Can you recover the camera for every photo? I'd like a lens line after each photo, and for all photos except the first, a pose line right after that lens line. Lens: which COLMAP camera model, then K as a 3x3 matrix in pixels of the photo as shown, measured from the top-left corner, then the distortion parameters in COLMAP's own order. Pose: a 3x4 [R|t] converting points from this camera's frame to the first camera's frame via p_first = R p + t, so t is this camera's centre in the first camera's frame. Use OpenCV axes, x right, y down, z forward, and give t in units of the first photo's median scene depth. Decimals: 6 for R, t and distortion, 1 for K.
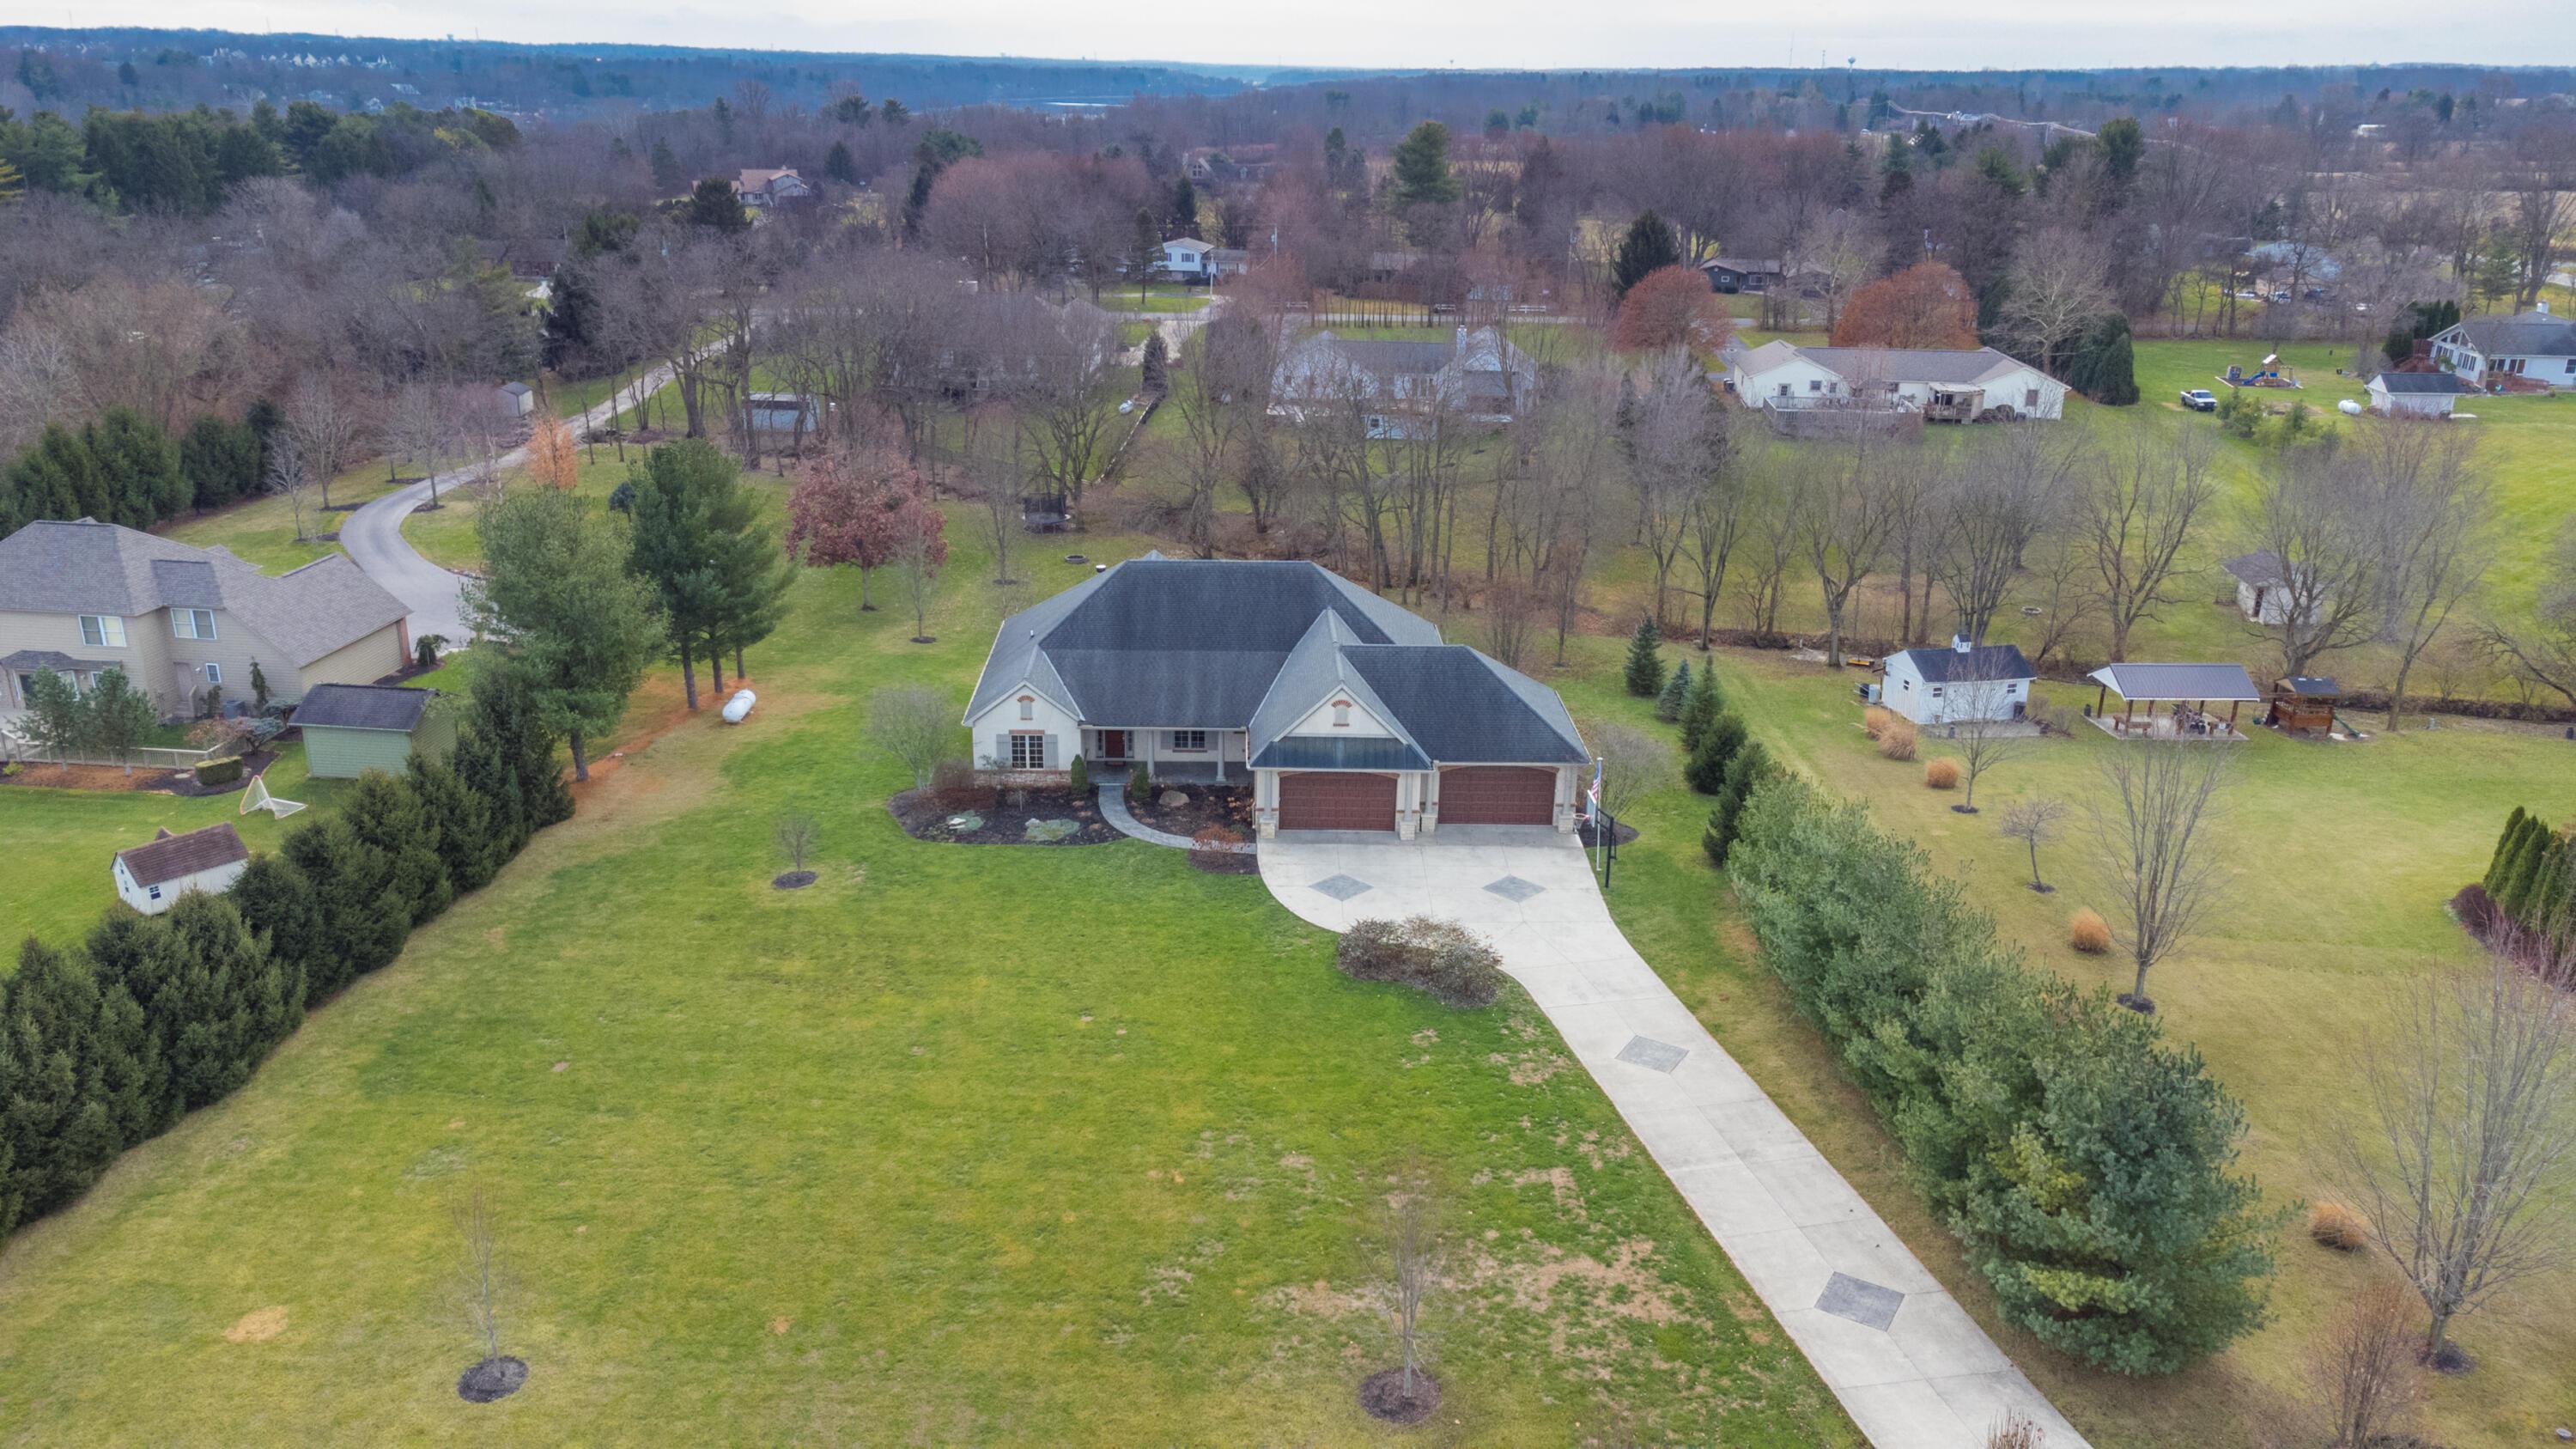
lens RADIAL K [[1645.8, 0, 1288.0], [0, 1645.8, 724.5], [0, 0, 1]] dist [0.022923, -0.000453]
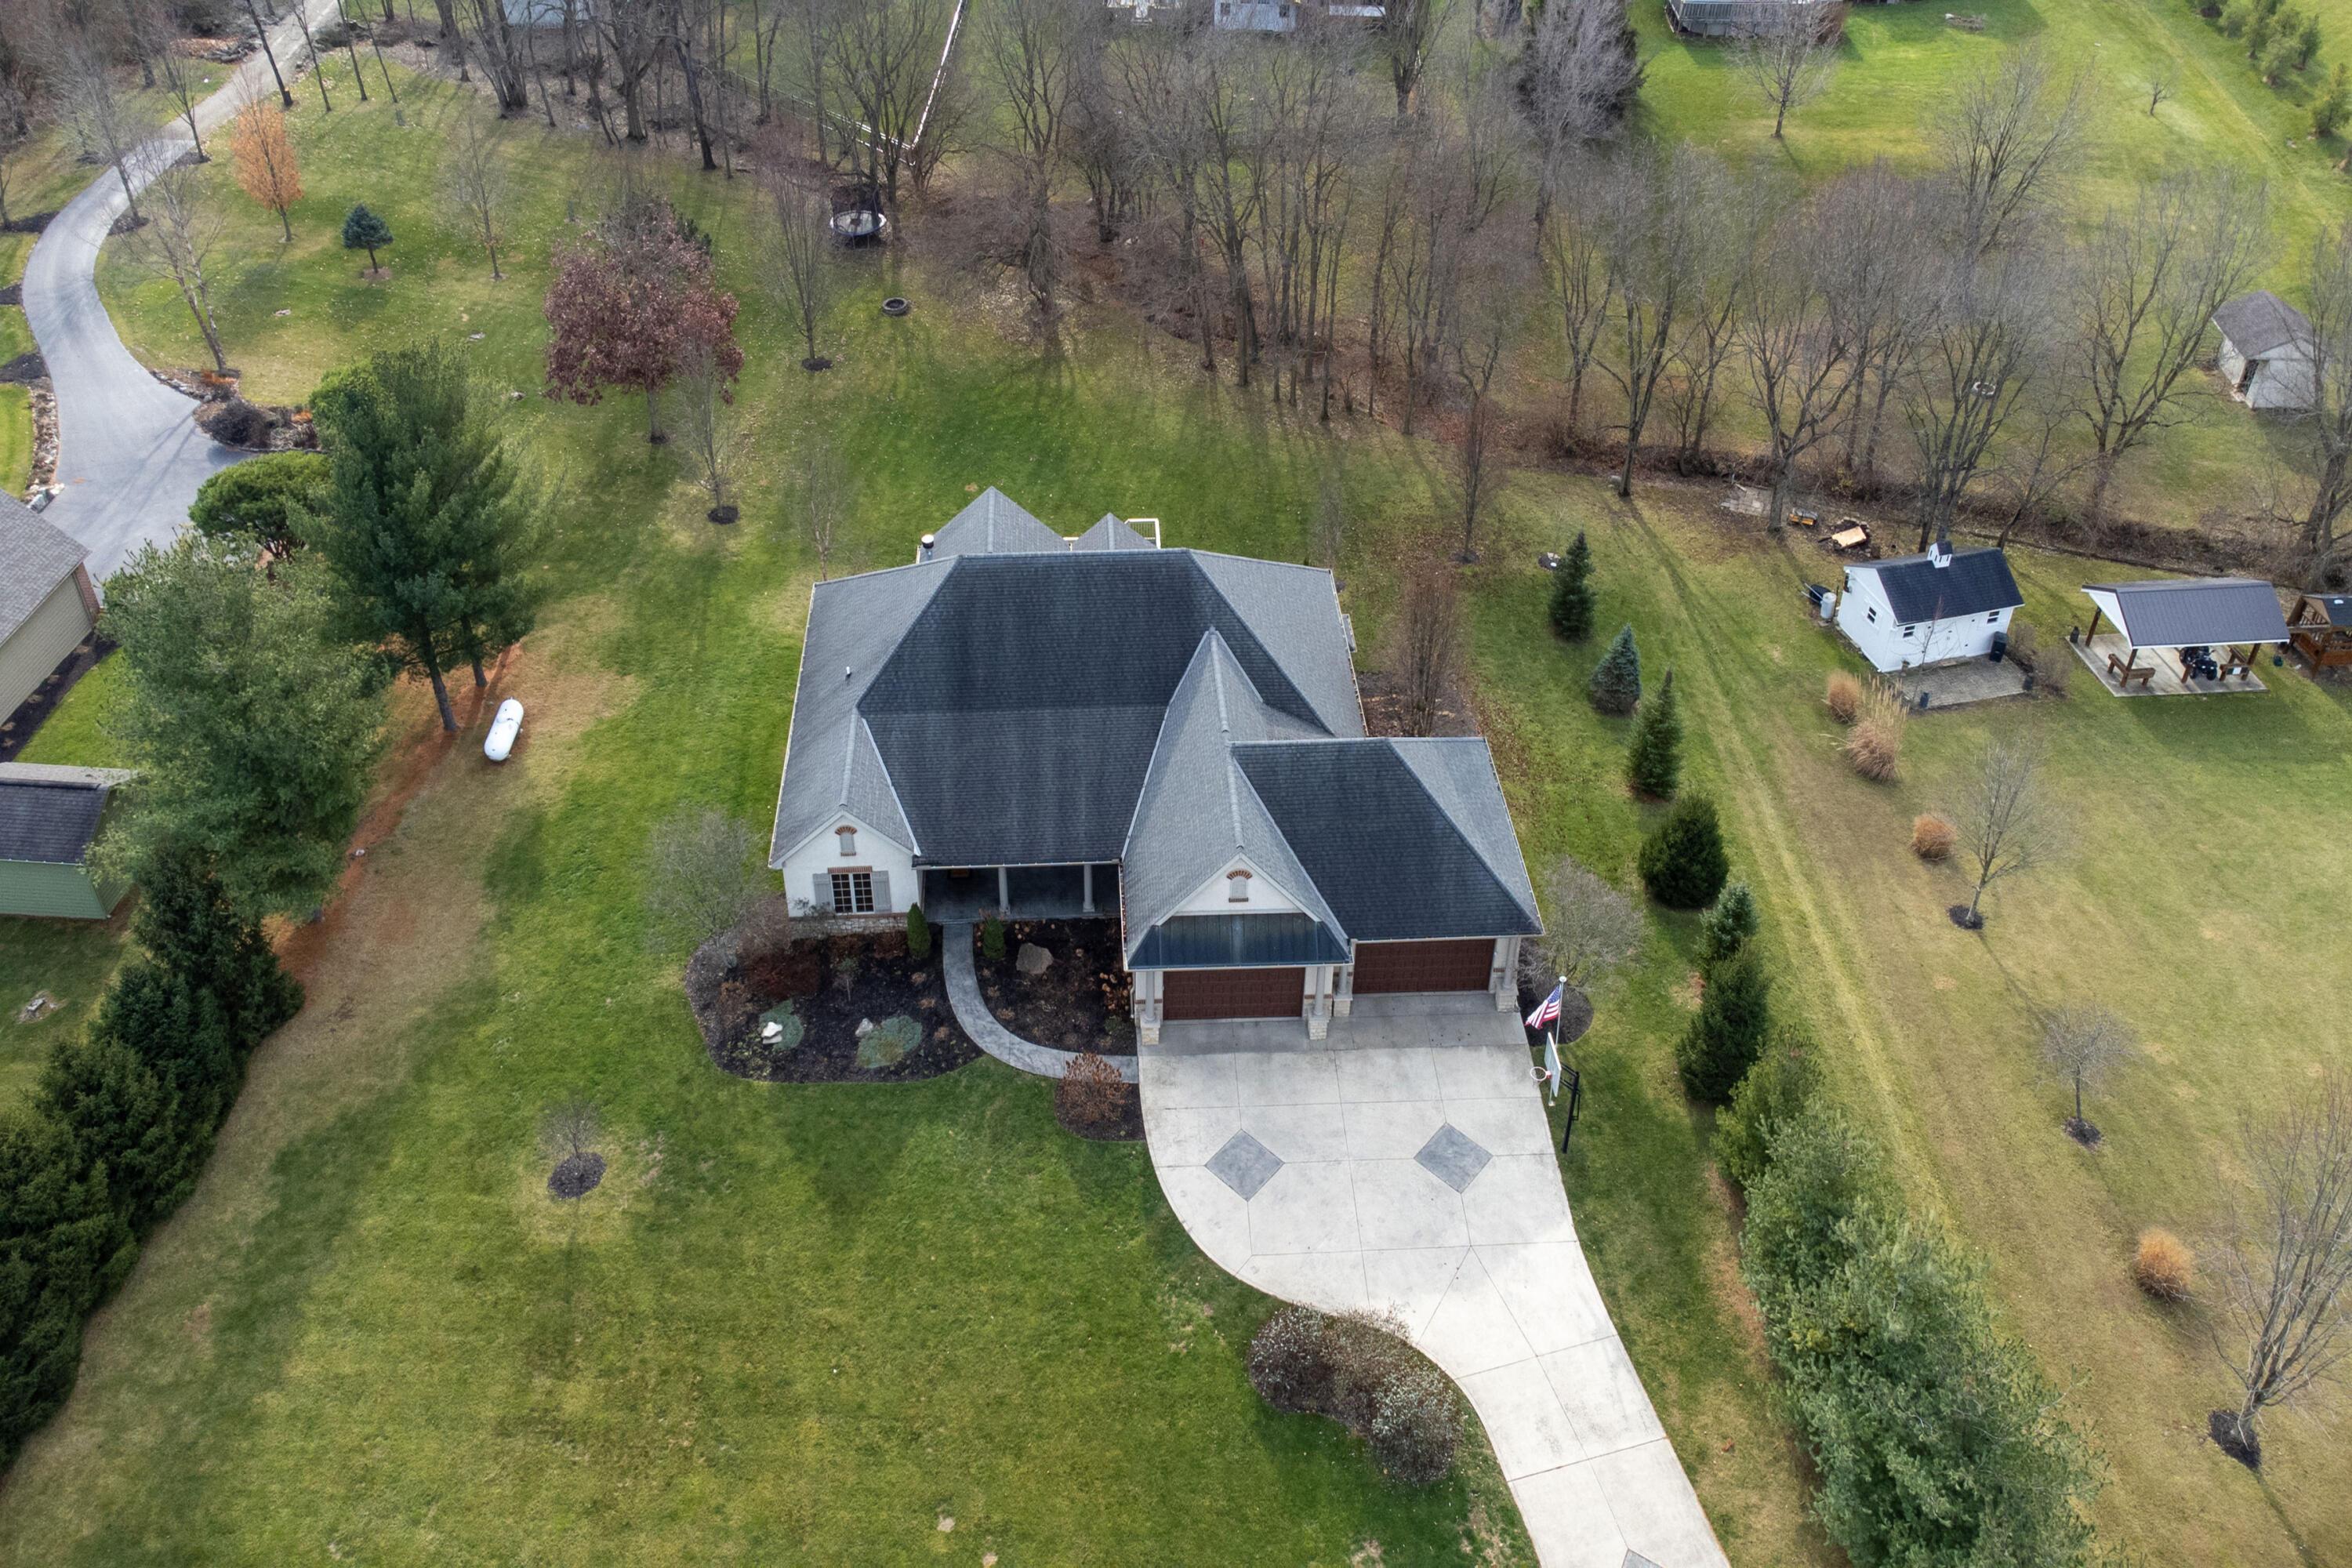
lens RADIAL K [[1507.6, 0, 1150.3], [0, 1507.6, 782.9], [0, 0, 1]] dist [0.016922, 0.001918]
pose [[0.999772, -0.015952, 0.014192, -0.020392], [0.009745, 0.932338, 0.361457, -0.318585], [-0.018998, -0.361236, 0.932281, 0.328689]]
